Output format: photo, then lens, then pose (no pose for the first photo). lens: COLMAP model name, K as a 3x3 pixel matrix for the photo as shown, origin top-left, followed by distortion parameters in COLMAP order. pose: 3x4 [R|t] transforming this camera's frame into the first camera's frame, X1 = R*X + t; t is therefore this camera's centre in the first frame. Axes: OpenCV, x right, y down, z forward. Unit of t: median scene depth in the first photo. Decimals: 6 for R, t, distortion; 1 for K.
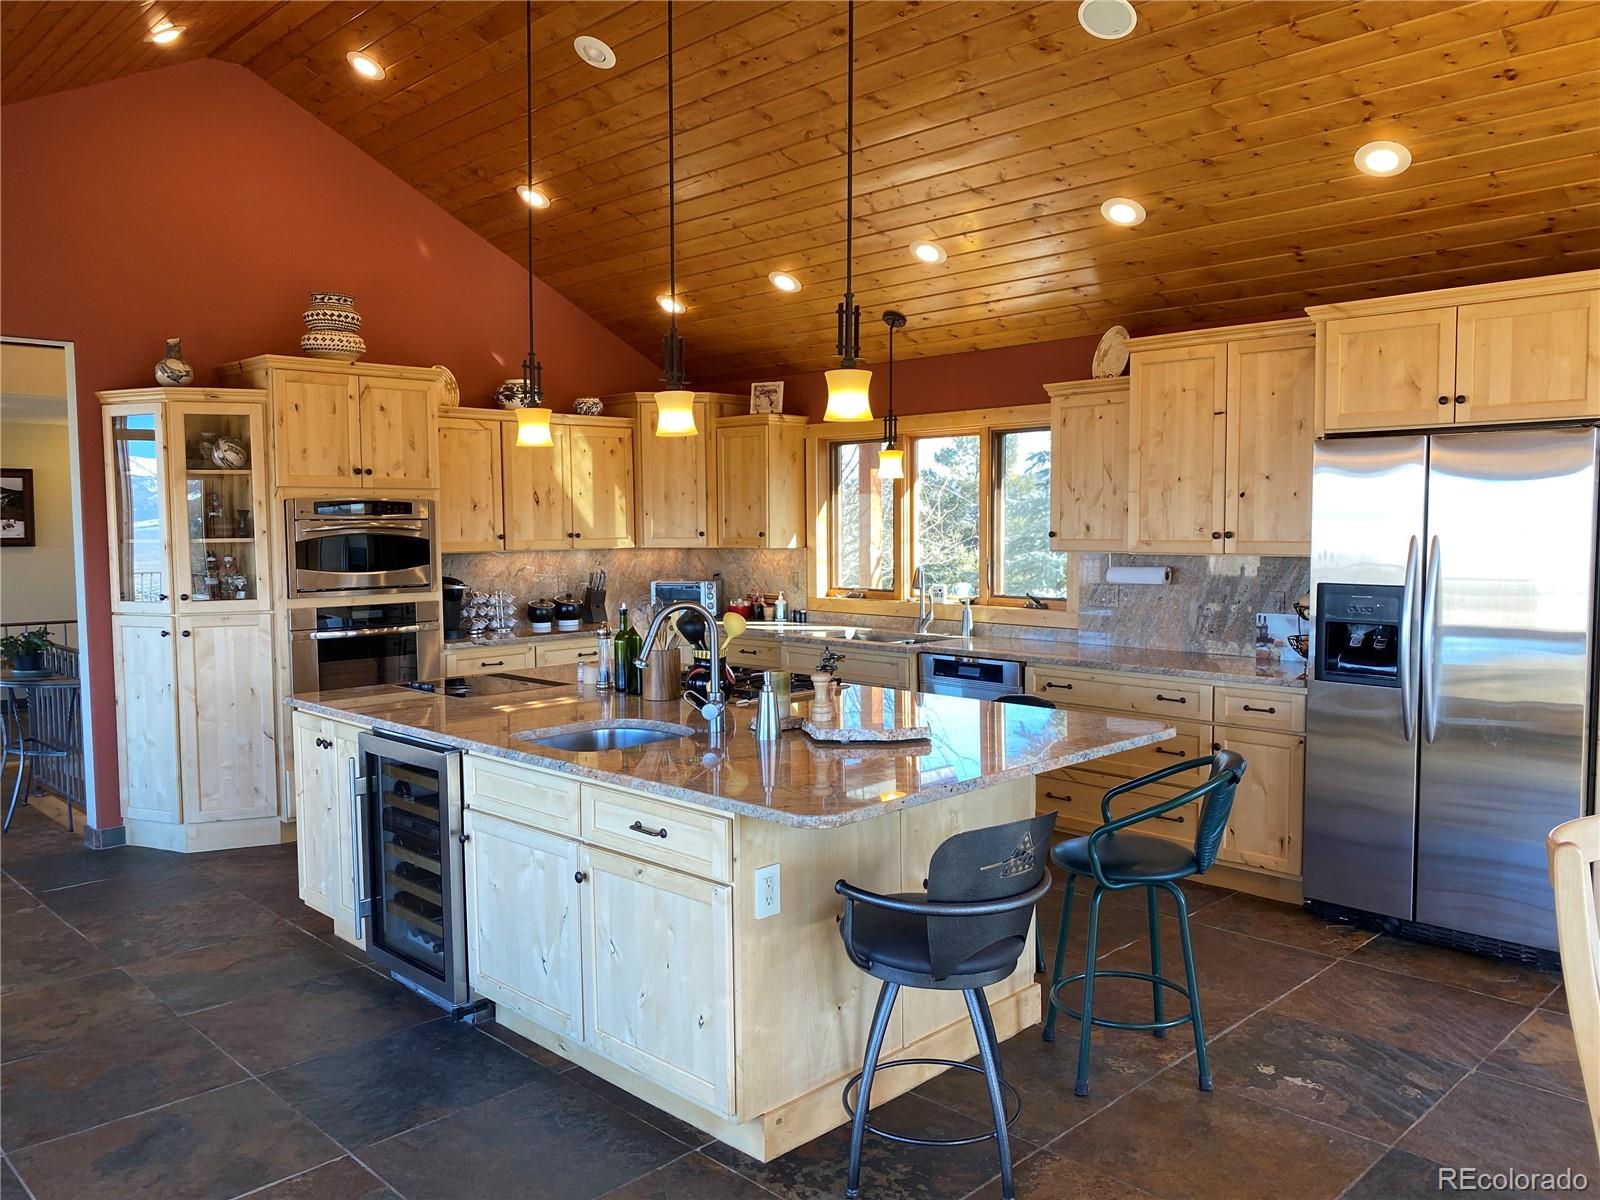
lens RADIAL K [[1232.7, 0, 799.1], [0, 1232.7, 601.5], [0, 0, 1]] dist [0.016662, -0.026795]
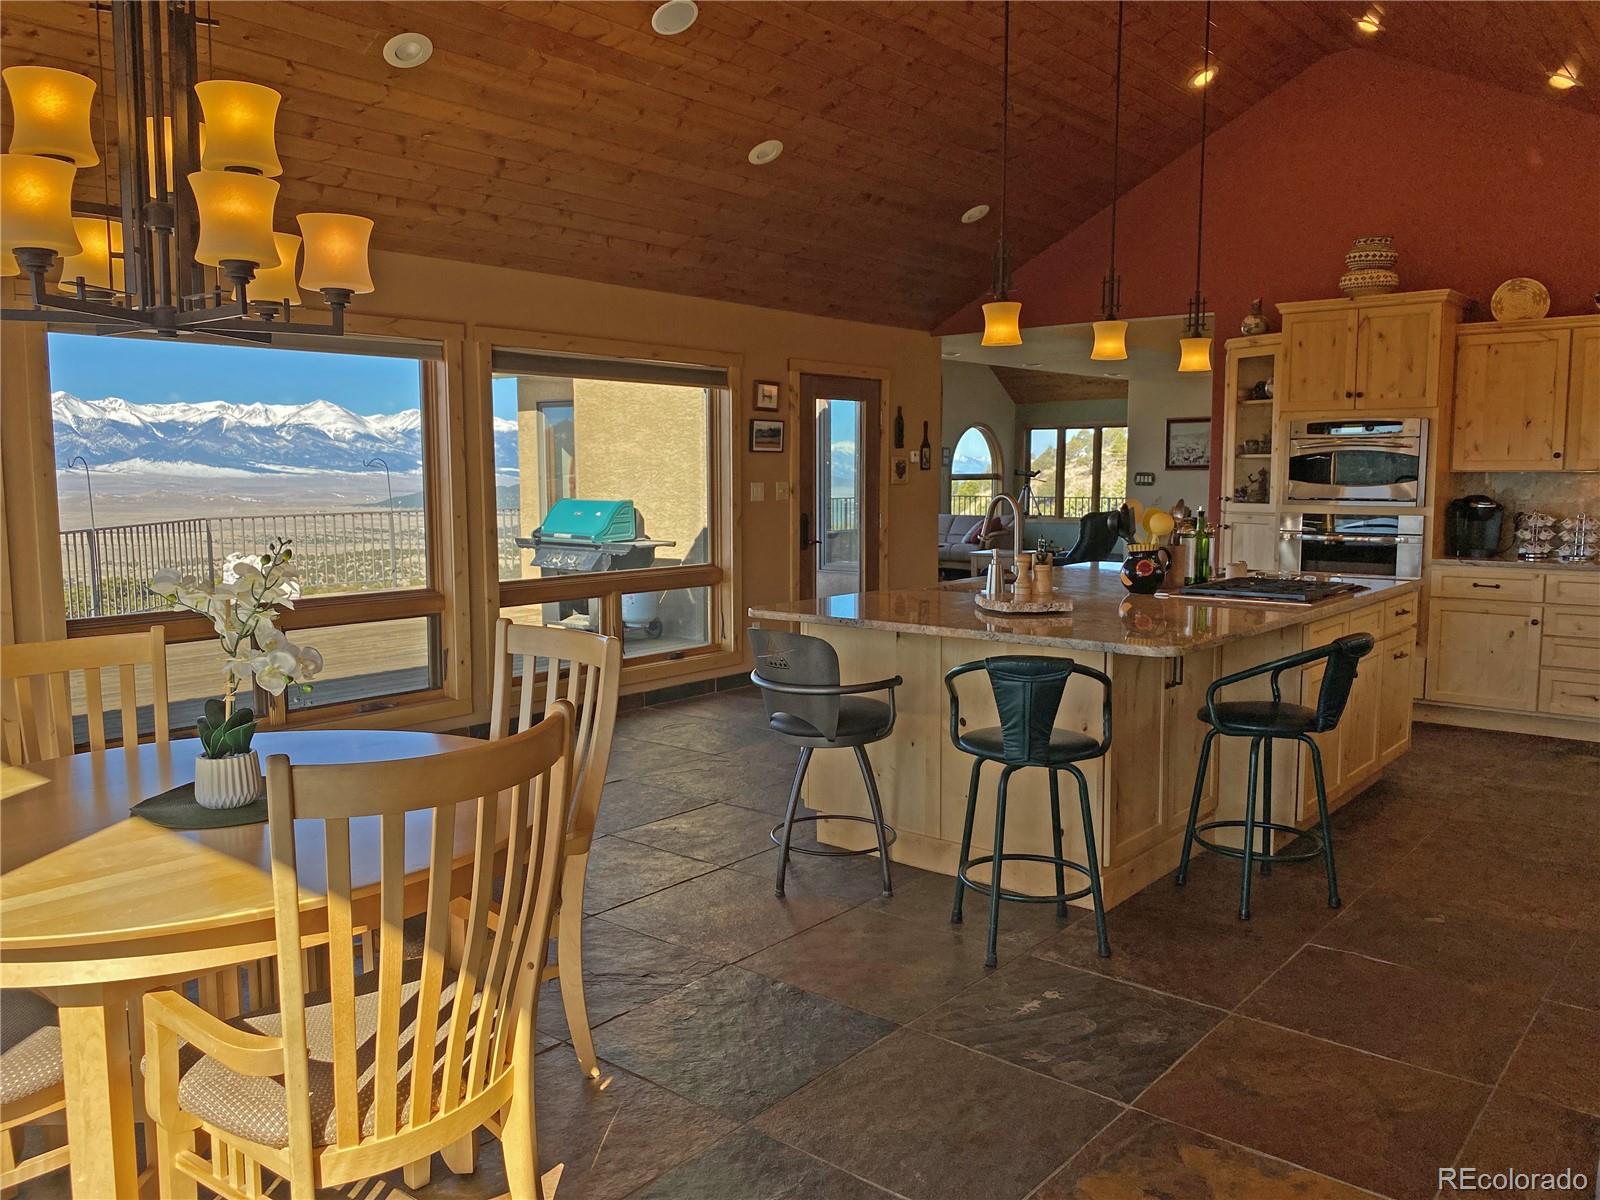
lens RADIAL K [[1232.7, 0, 807.4], [0, 1232.7, 598.3], [0, 0, 1]] dist [0.016662, -0.026795]
pose [[0.094931, 0.111221, -0.989251, 0.641079], [-0.069372, 0.992062, 0.104880, -0.004596], [0.993064, 0.058670, 0.101893, 0.354584]]
